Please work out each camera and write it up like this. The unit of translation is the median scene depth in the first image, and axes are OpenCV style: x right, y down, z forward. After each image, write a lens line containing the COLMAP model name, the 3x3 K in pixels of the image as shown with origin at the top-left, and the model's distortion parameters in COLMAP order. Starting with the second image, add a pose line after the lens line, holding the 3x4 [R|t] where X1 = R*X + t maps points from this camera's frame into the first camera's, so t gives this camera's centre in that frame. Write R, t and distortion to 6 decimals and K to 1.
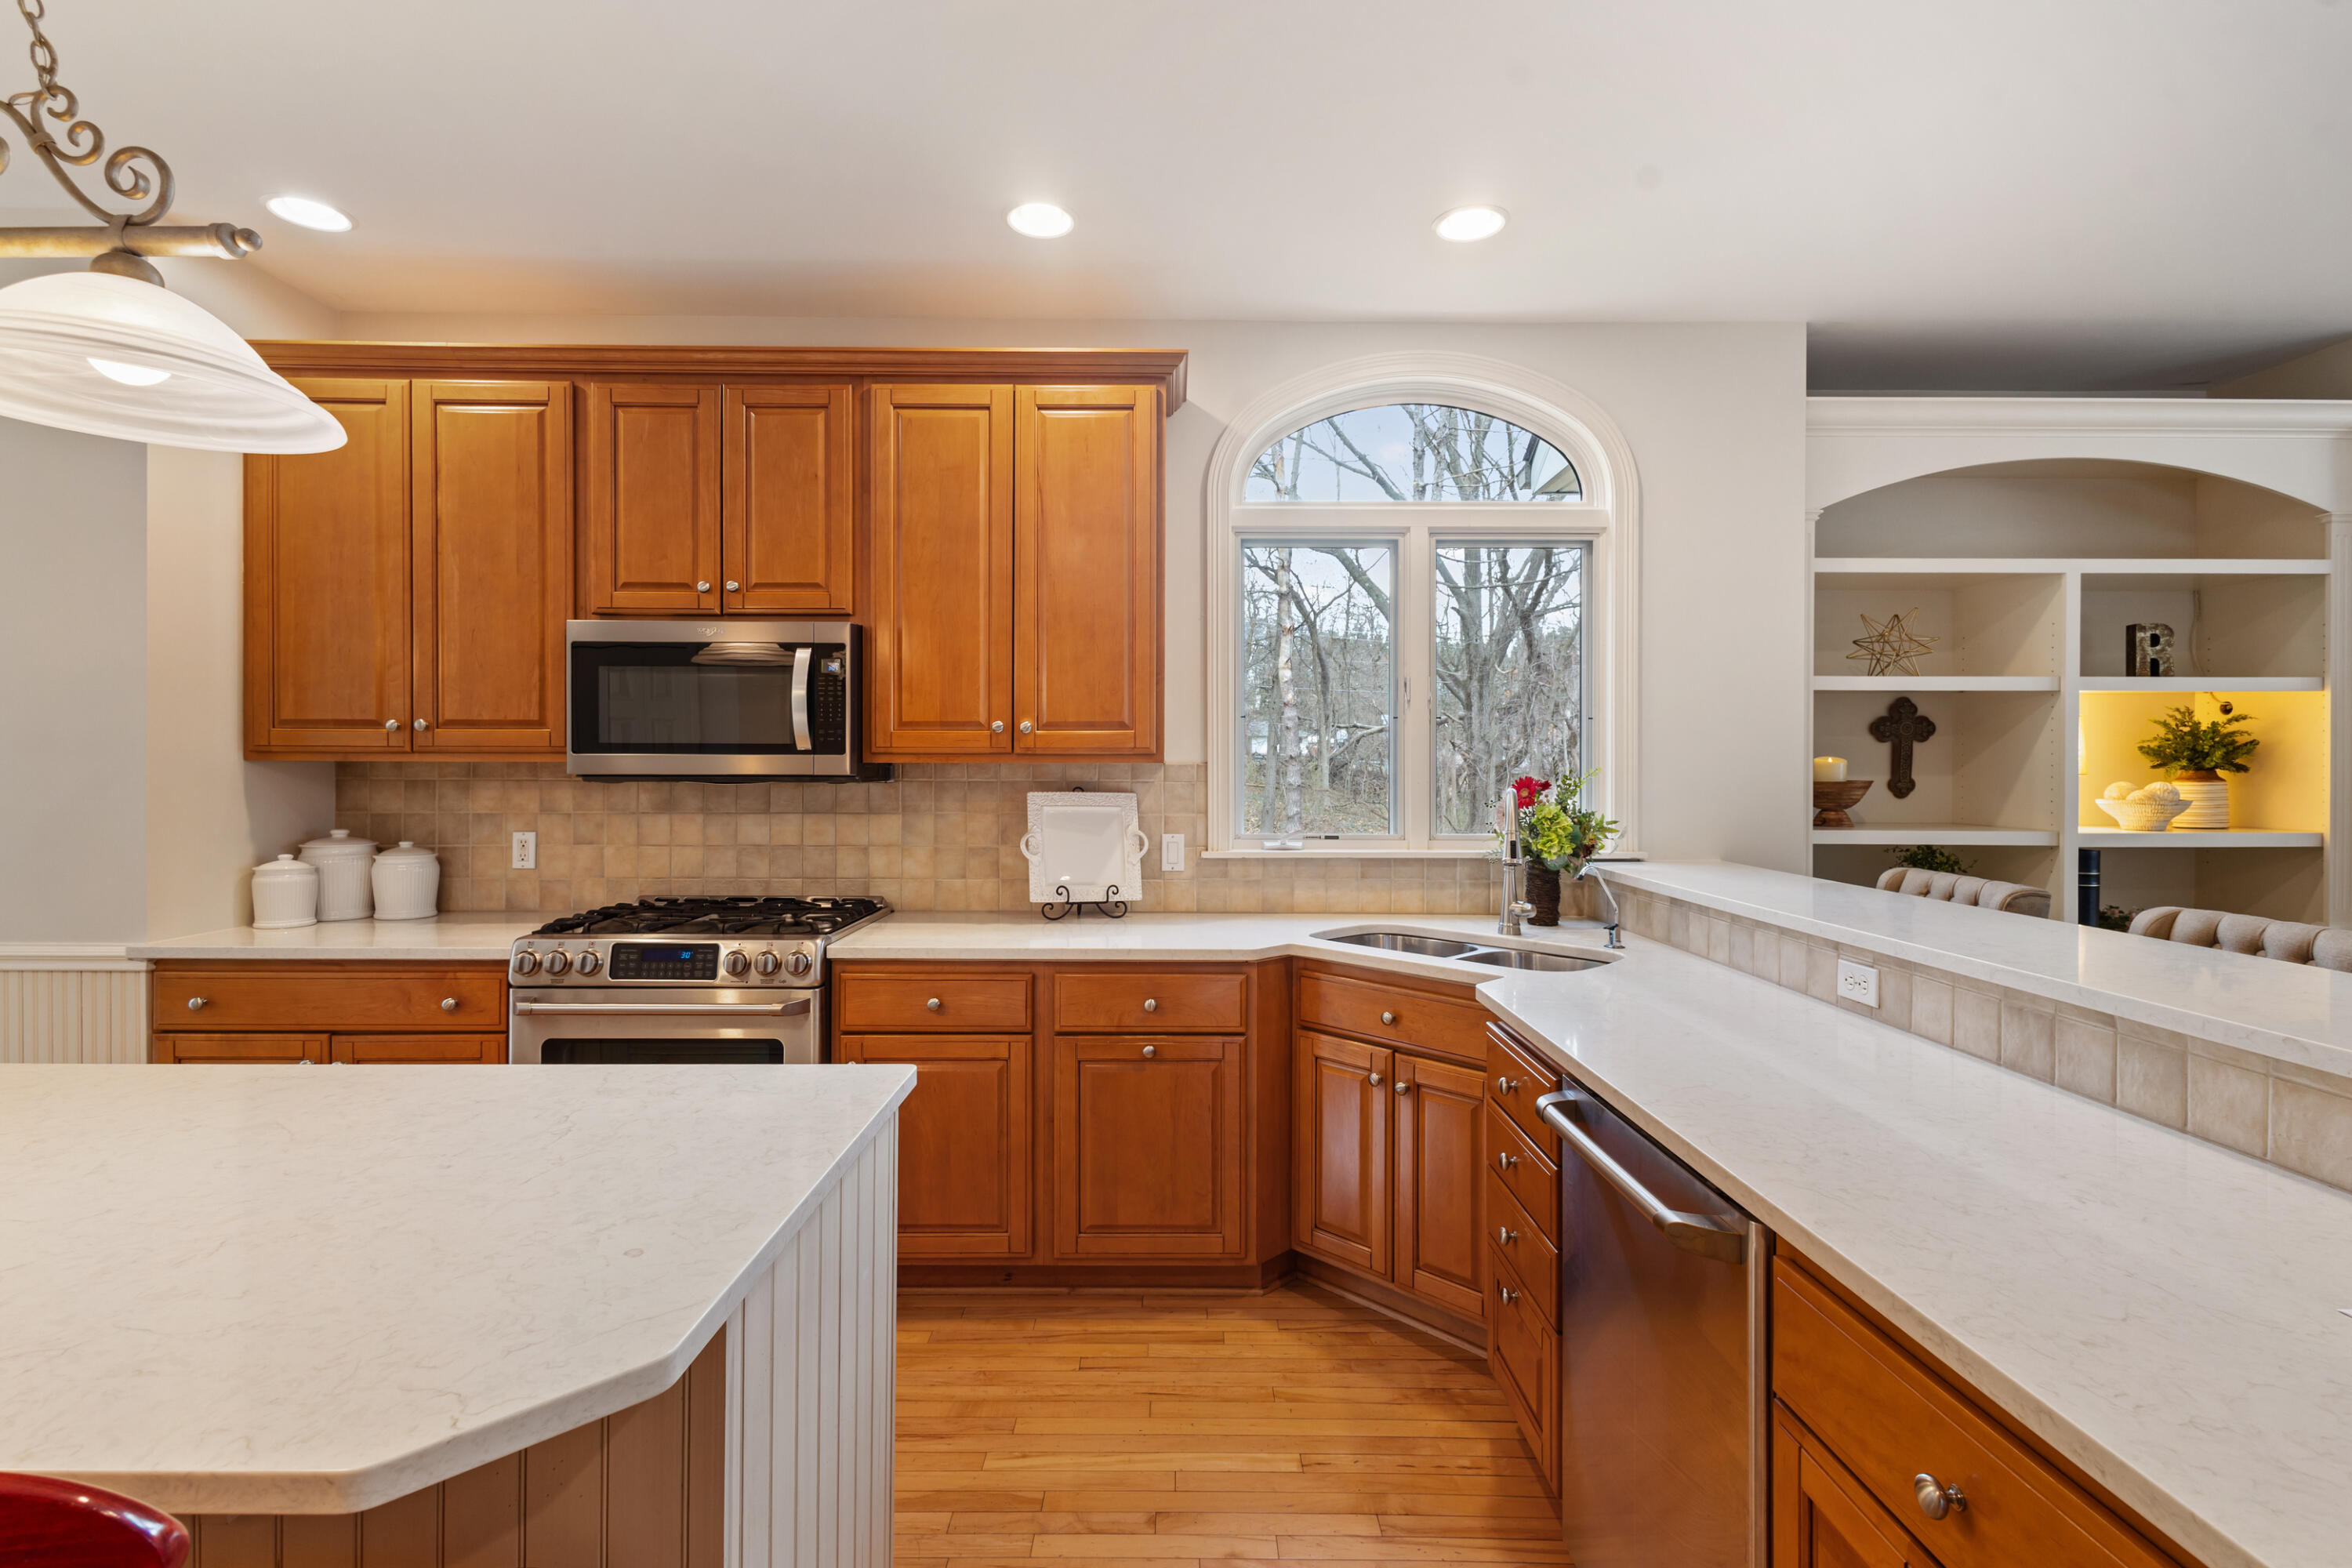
lens RADIAL K [[1088.2, 0, 1178.4], [0, 1088.2, 767.4], [0, 0, 1]] dist [0.010377, -0.001076]
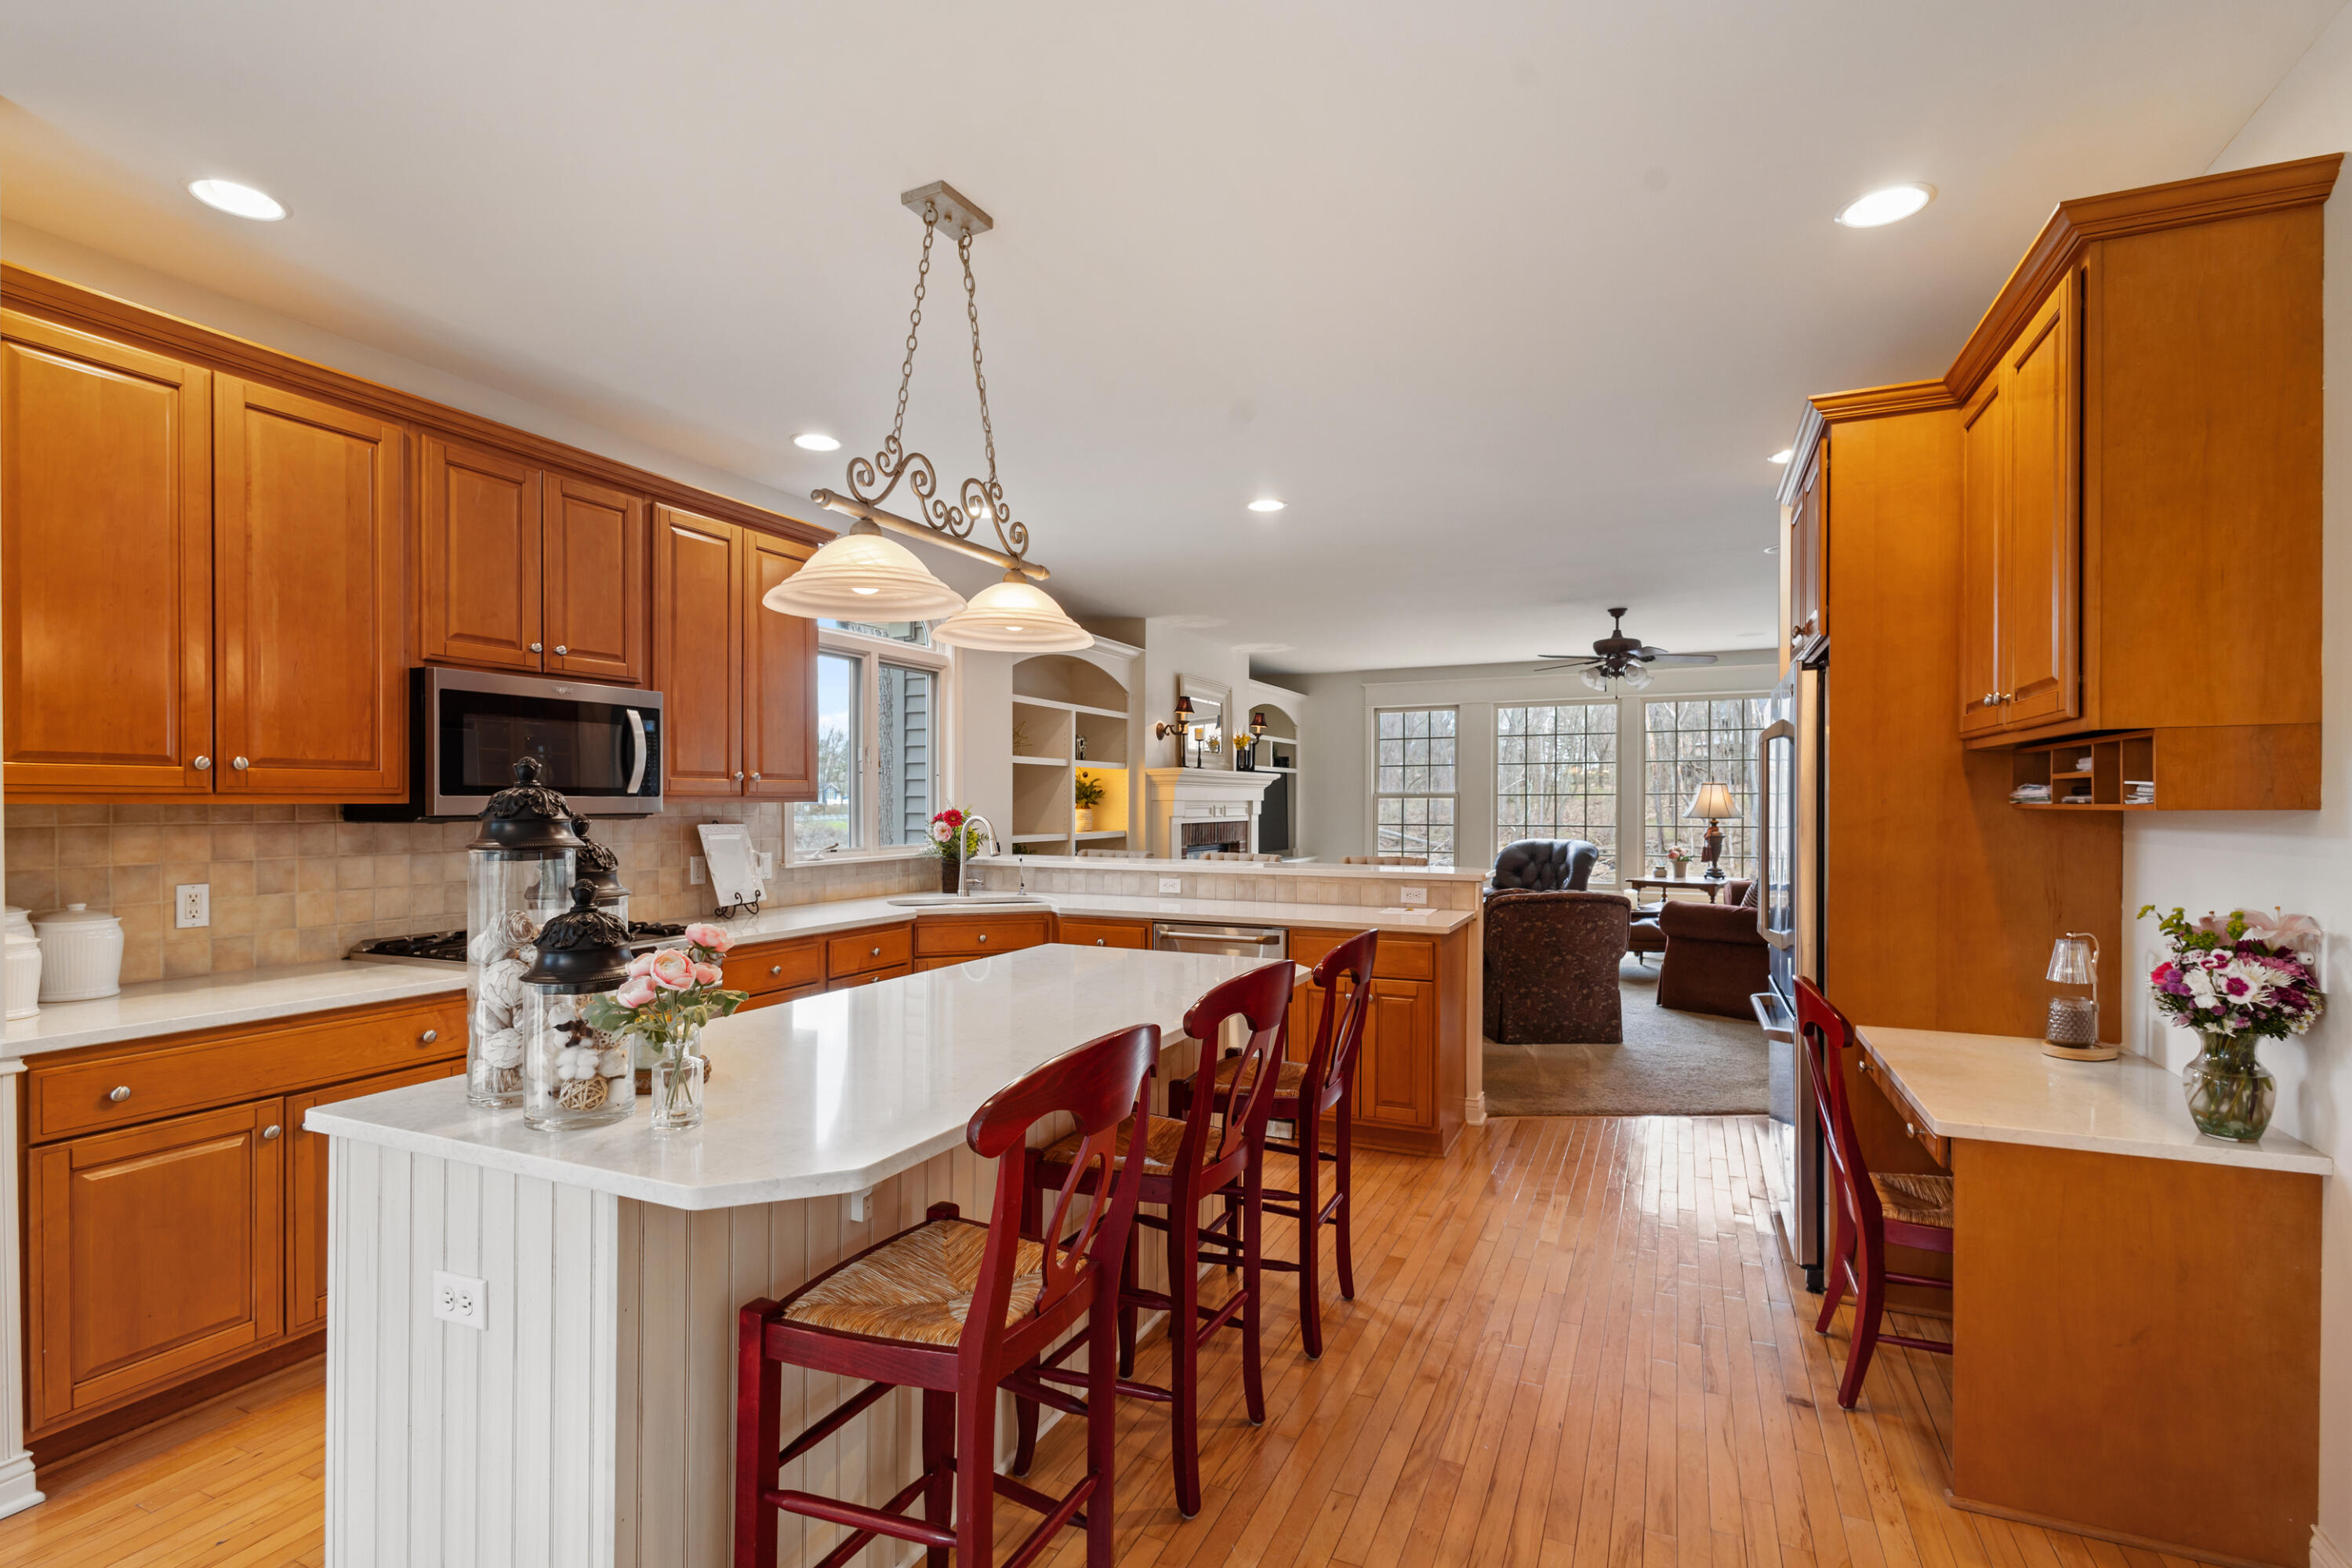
lens RADIAL K [[1088.2, 0, 1179.9], [0, 1088.2, 800.9], [0, 0, 1]] dist [0.010377, -0.001076]
pose [[0.416840, -0.002735, 0.908976, -1.058300], [0.001627, 0.999996, 0.002263, -0.007745], [-0.908978, 0.000535, 0.416843, -0.067899]]
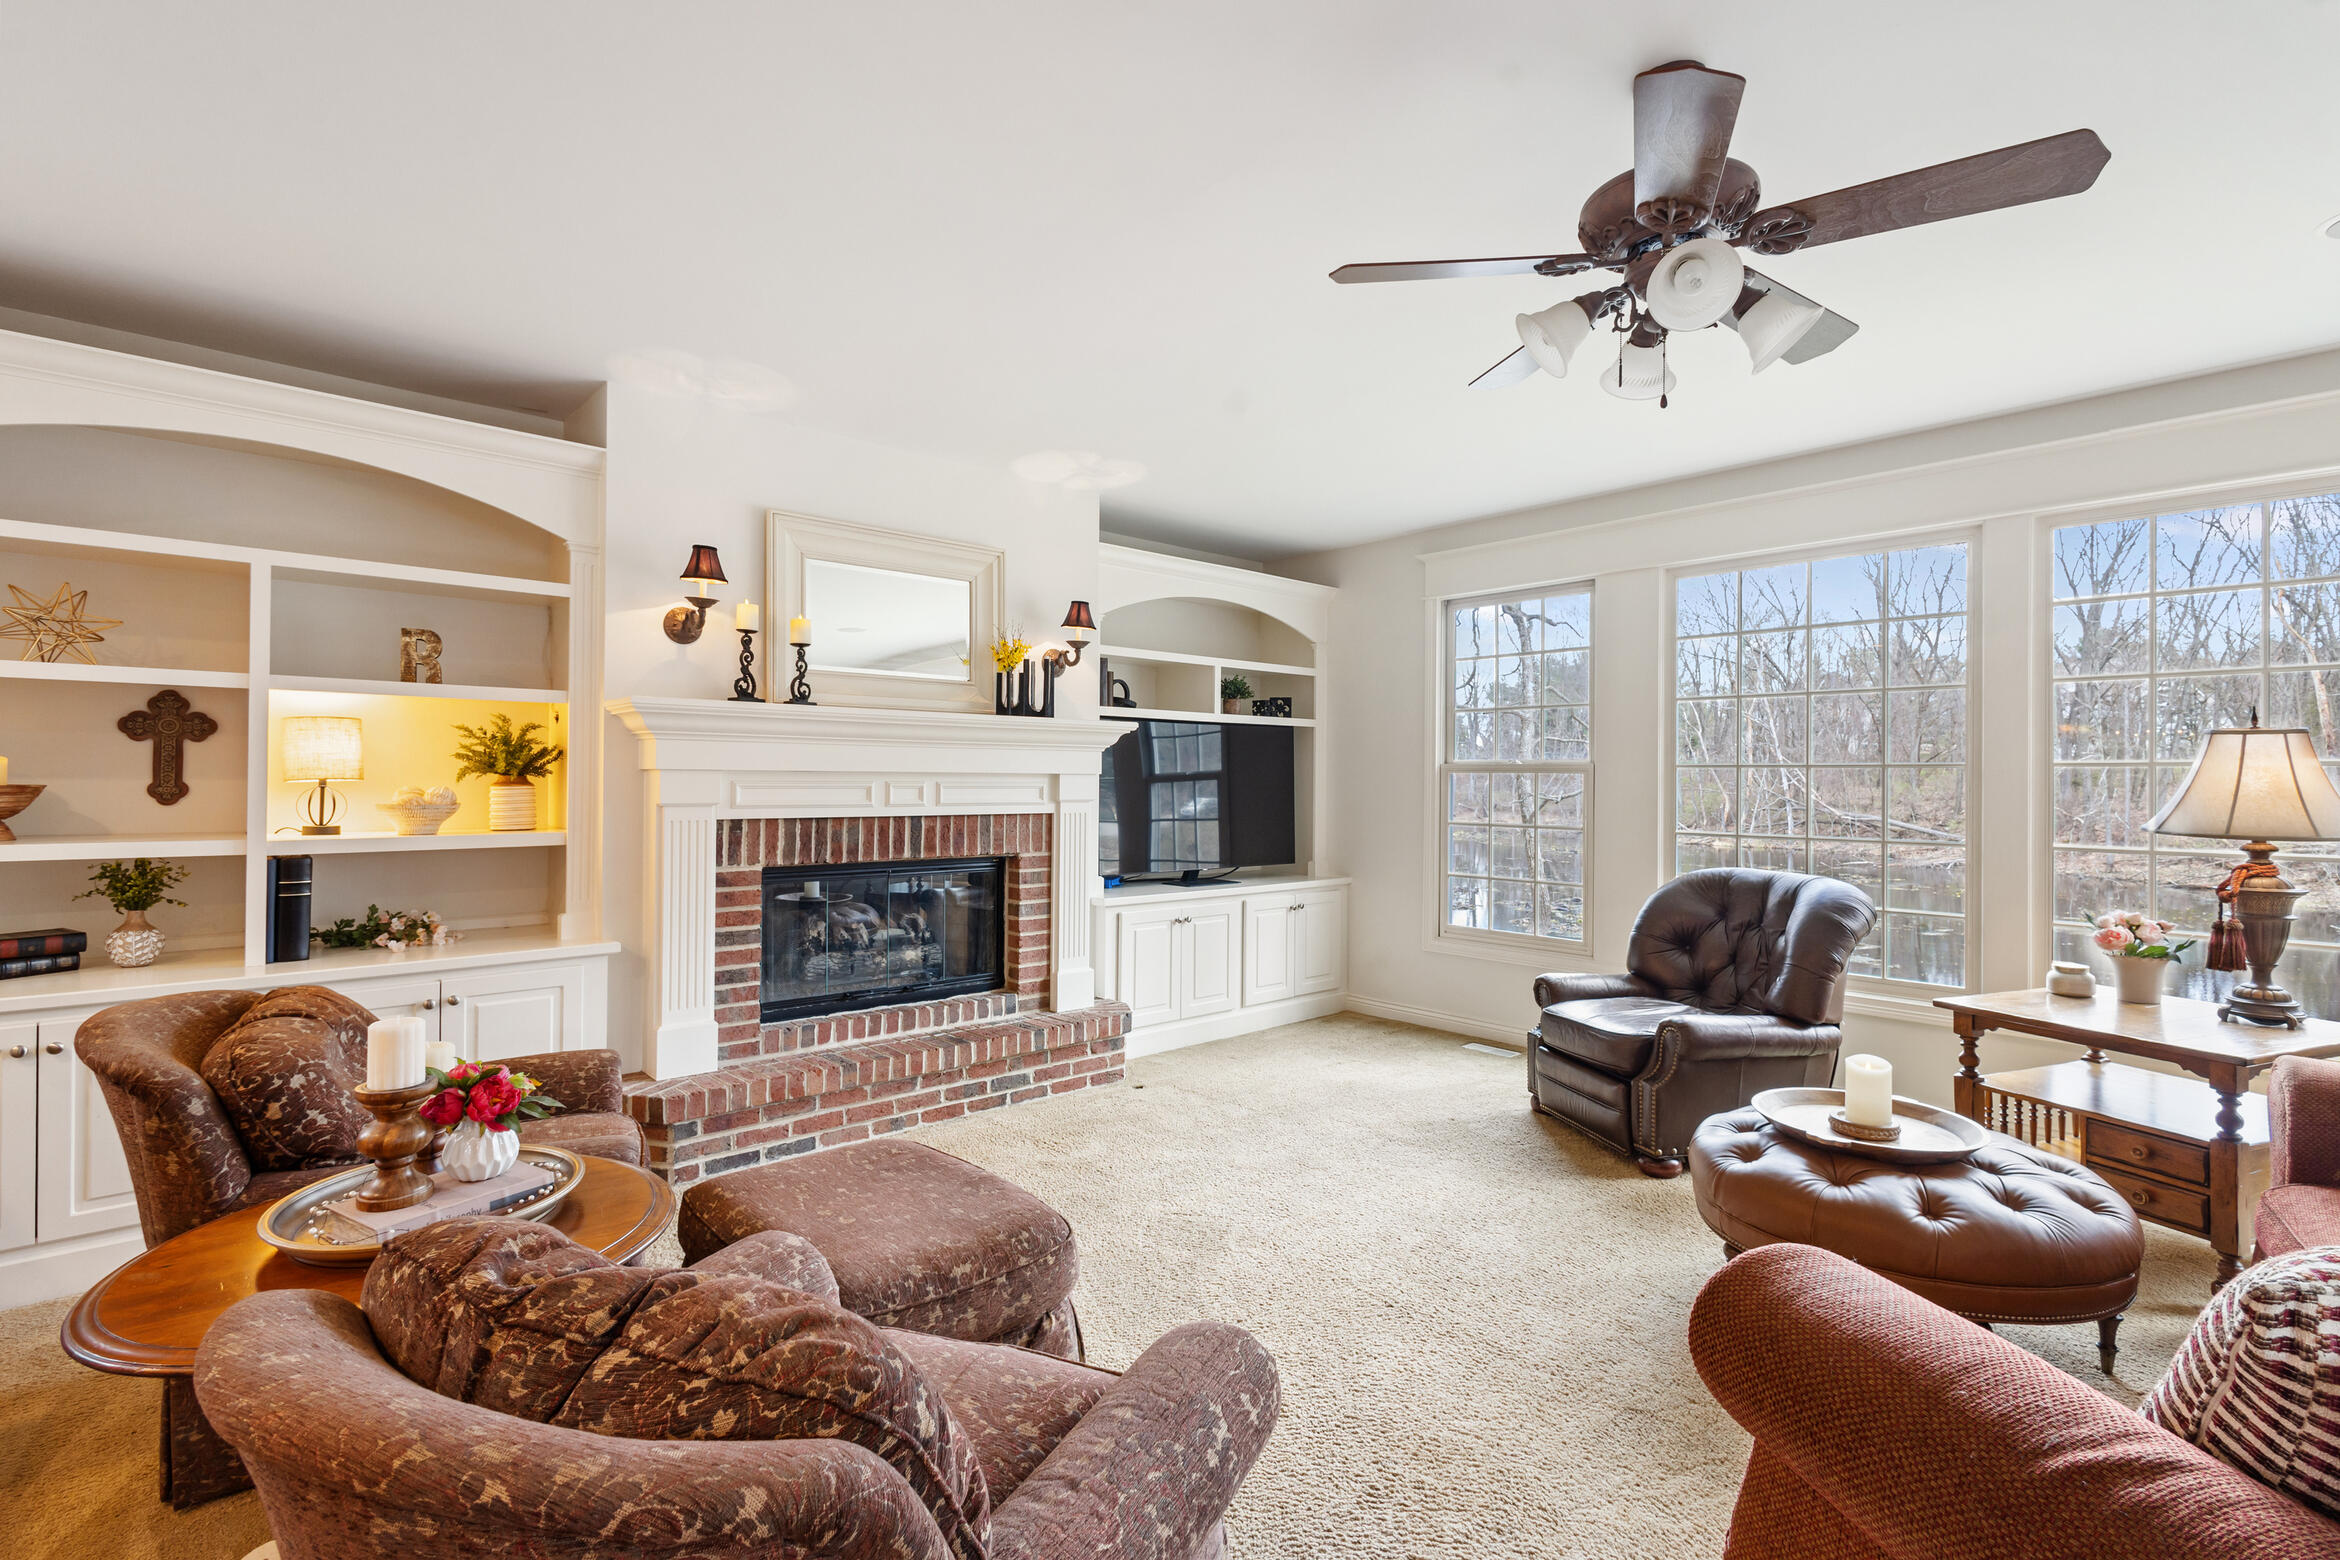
lens RADIAL K [[1082.6, 0, 1150.9], [0, 1082.6, 771.2], [0, 0, 1]] dist [0.010377, -0.001076]
pose [[0.752925, 0.007585, 0.658063, 0.858249], [-0.004824, 0.999970, -0.006007, 0.002775], [-0.658089, 0.001348, 0.752939, -0.226401]]
